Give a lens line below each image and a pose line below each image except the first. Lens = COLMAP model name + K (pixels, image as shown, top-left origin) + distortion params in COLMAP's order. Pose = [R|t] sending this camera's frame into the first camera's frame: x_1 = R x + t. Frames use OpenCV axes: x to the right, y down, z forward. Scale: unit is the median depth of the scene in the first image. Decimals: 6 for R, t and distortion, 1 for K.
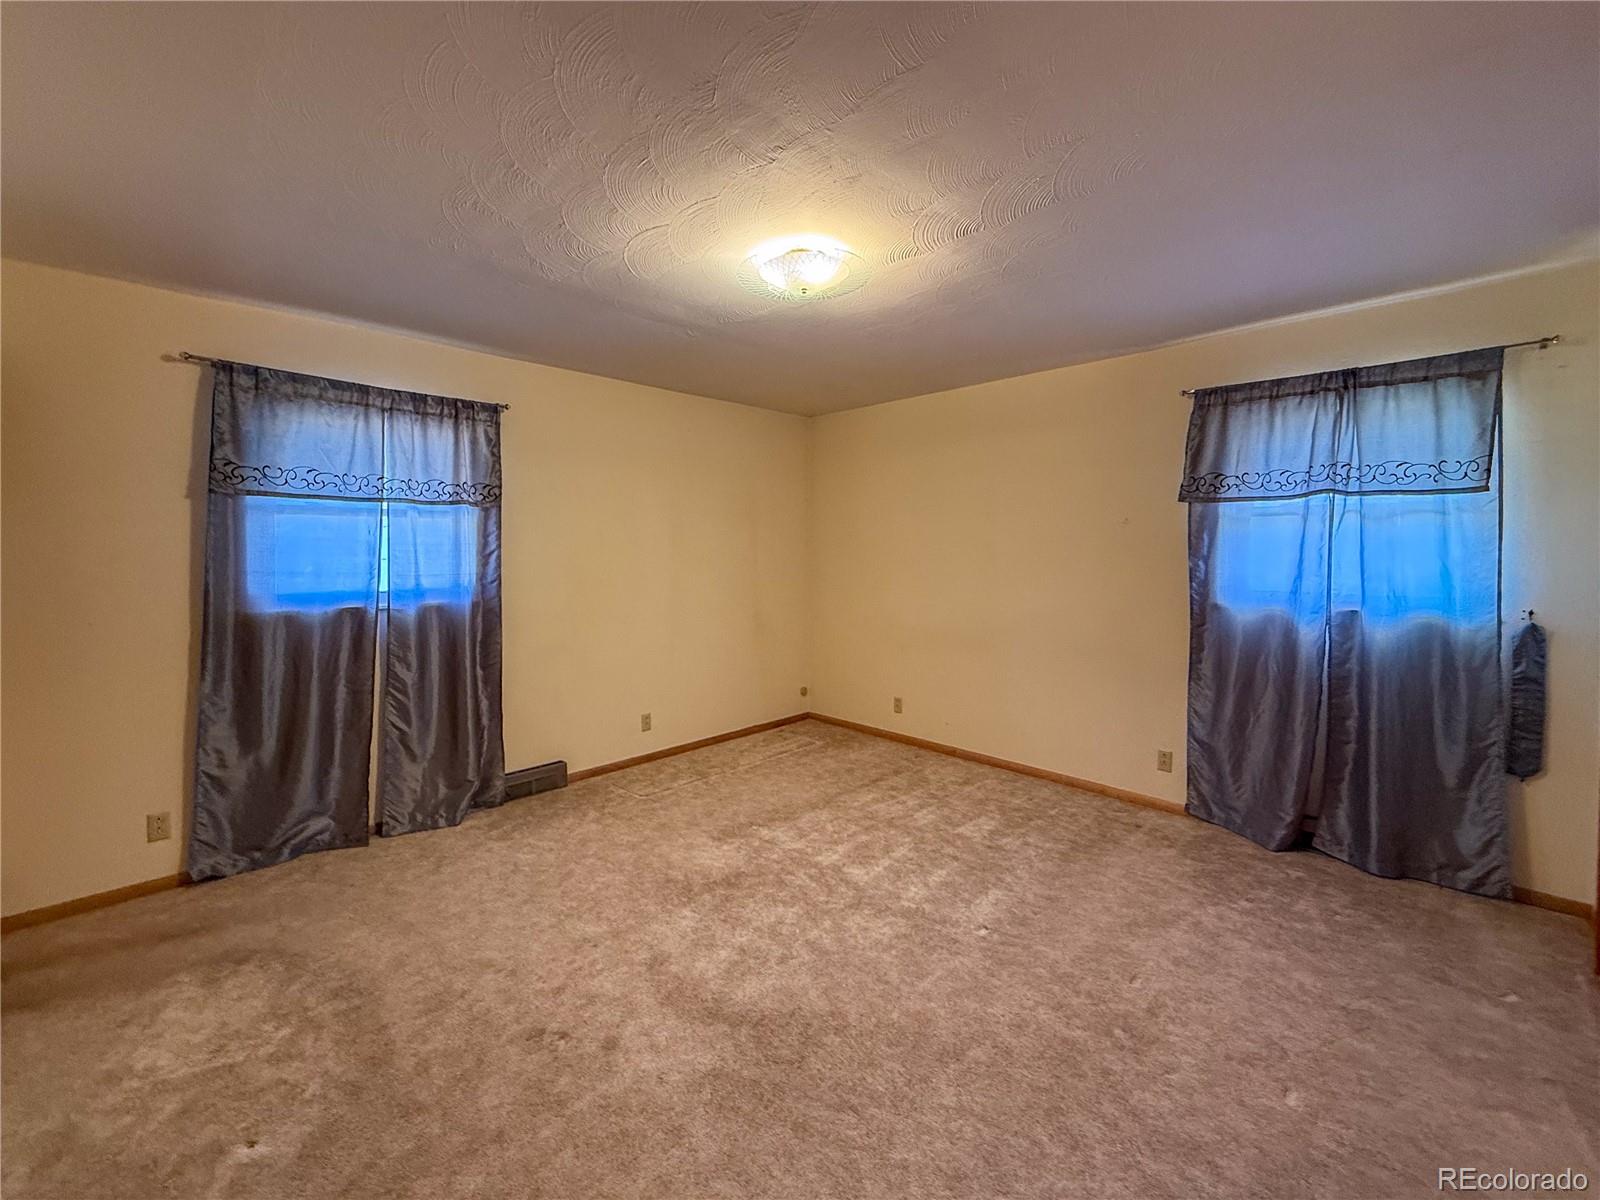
lens RADIAL K [[656.6, 0, 799.6], [0, 656.6, 618.2], [0, 0, 1]] dist [-0.000082, -0.000157]
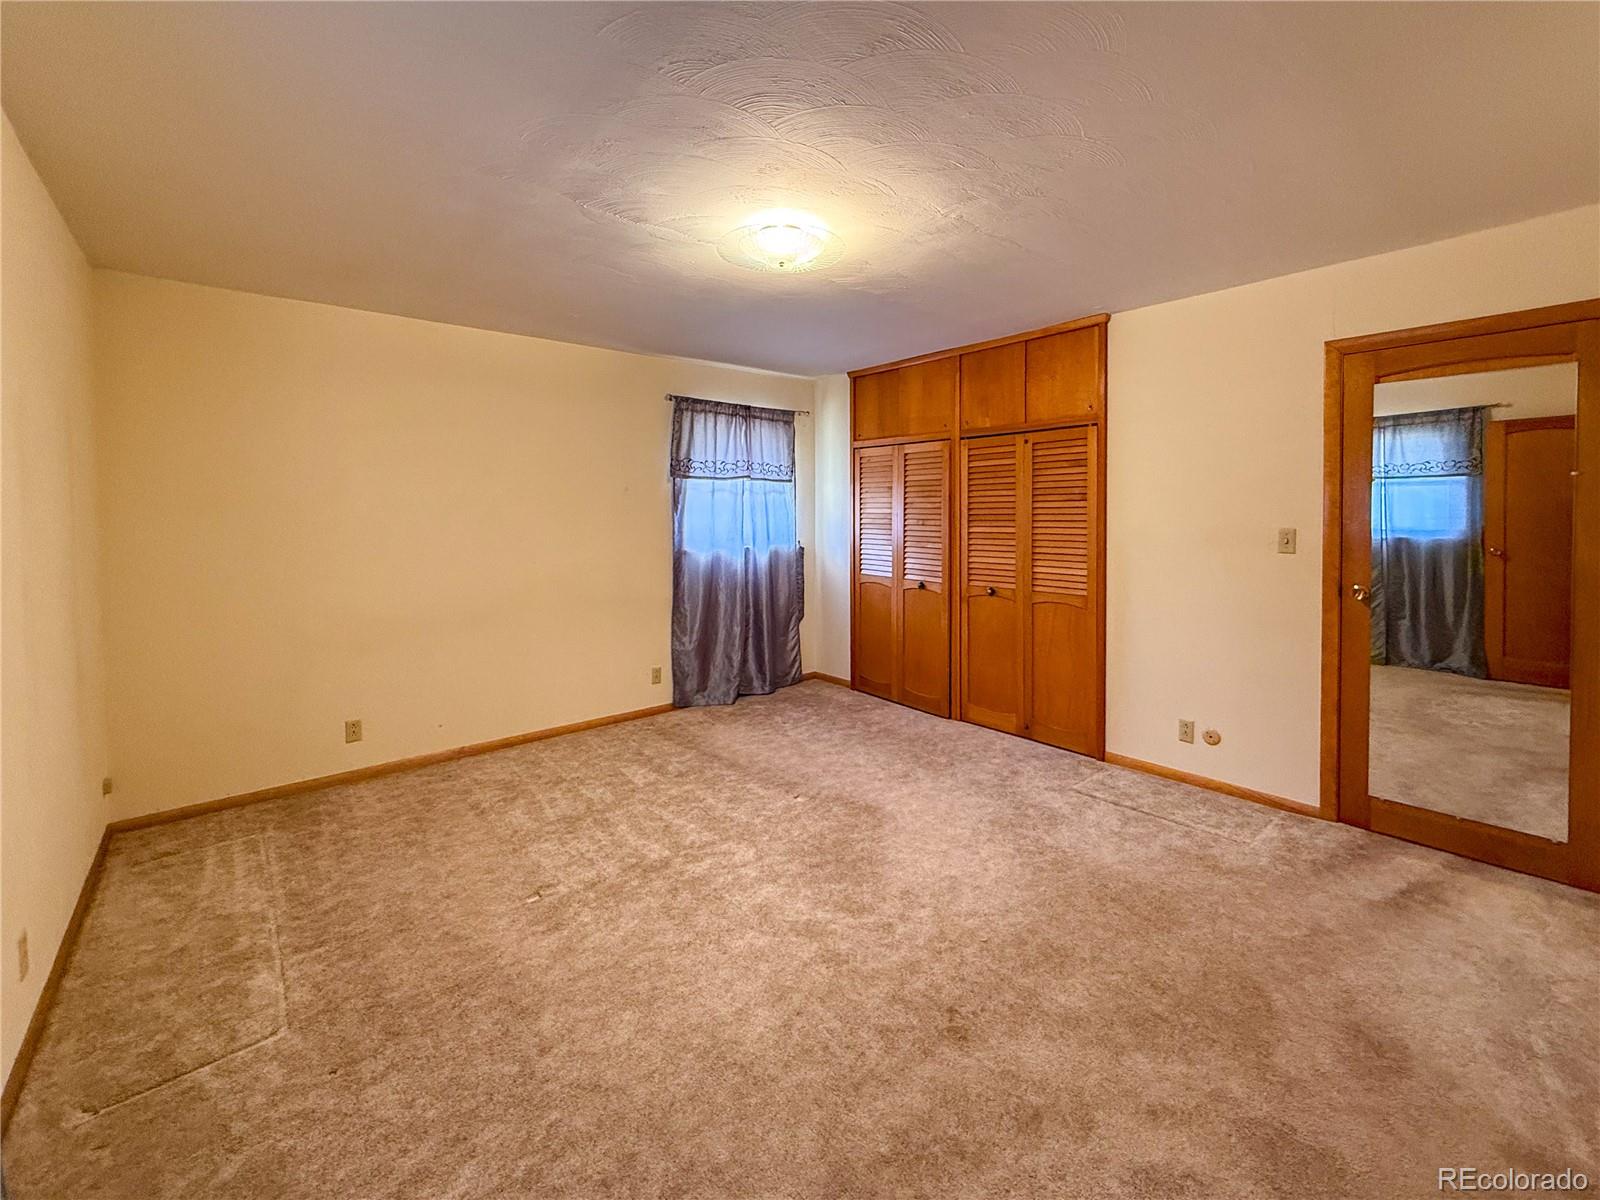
lens RADIAL K [[647.9, 0, 800.0], [0, 647.9, 600.0], [0, 0, 1]] dist [0.000934, 0.000203]
pose [[0.086553, -0.134989, 0.987060, -0.755541], [0.115411, 0.985466, 0.124651, -0.066192], [-0.989540, 0.103128, 0.100874, 0.647722]]
